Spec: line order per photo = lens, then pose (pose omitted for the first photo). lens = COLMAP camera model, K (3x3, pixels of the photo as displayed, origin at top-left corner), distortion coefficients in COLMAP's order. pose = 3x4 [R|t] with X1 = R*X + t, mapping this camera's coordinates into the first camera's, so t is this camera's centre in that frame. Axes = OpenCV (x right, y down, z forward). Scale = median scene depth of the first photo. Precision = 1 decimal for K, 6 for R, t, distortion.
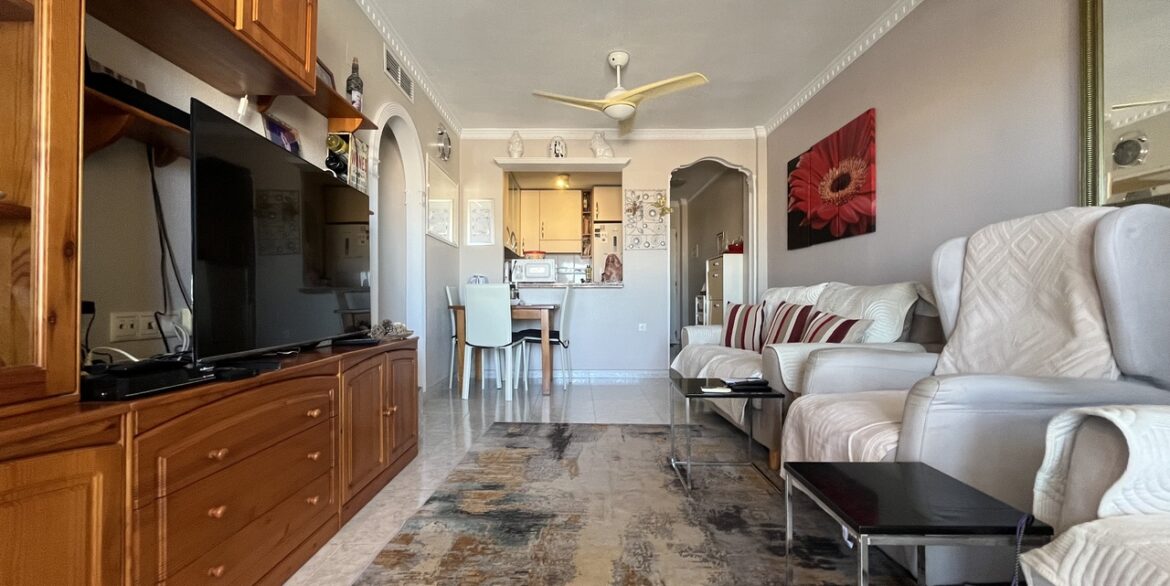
lens RADIAL K [[482.5, 0, 579.9], [0, 482.5, 294.3], [0, 0, 1]] dist [0.003028, -0.000074]
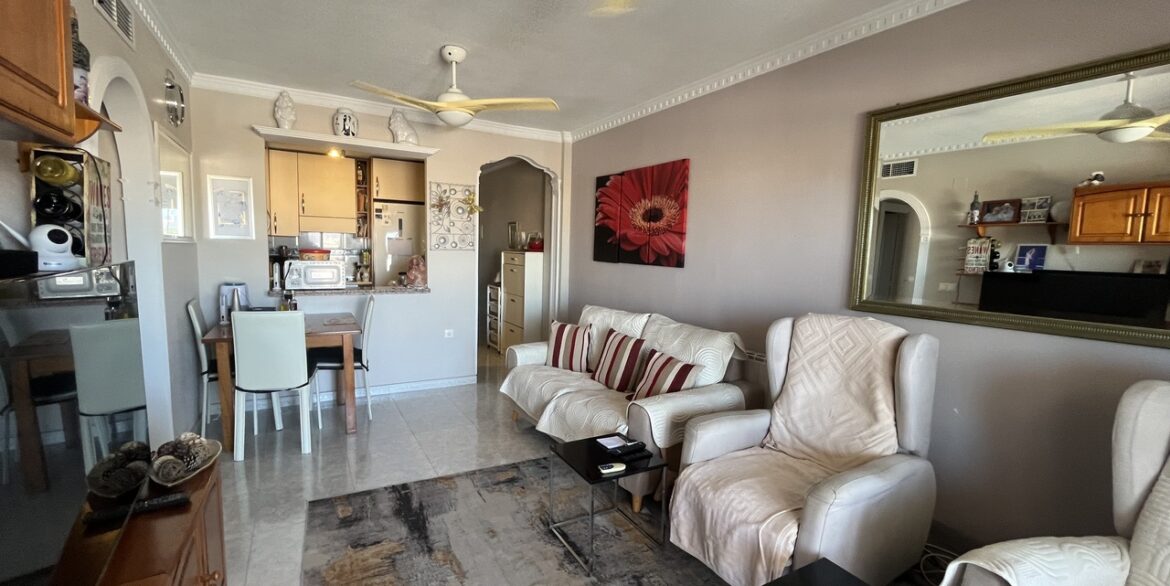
lens RADIAL K [[482.5, 0, 582.1], [0, 482.5, 295.1], [0, 0, 1]] dist [0.003028, -0.000074]
pose [[0.864578, -0.023550, 0.501946, -0.165418], [-0.033082, 0.994066, 0.103622, -0.159602], [-0.501408, -0.106194, 0.858669, 0.108126]]
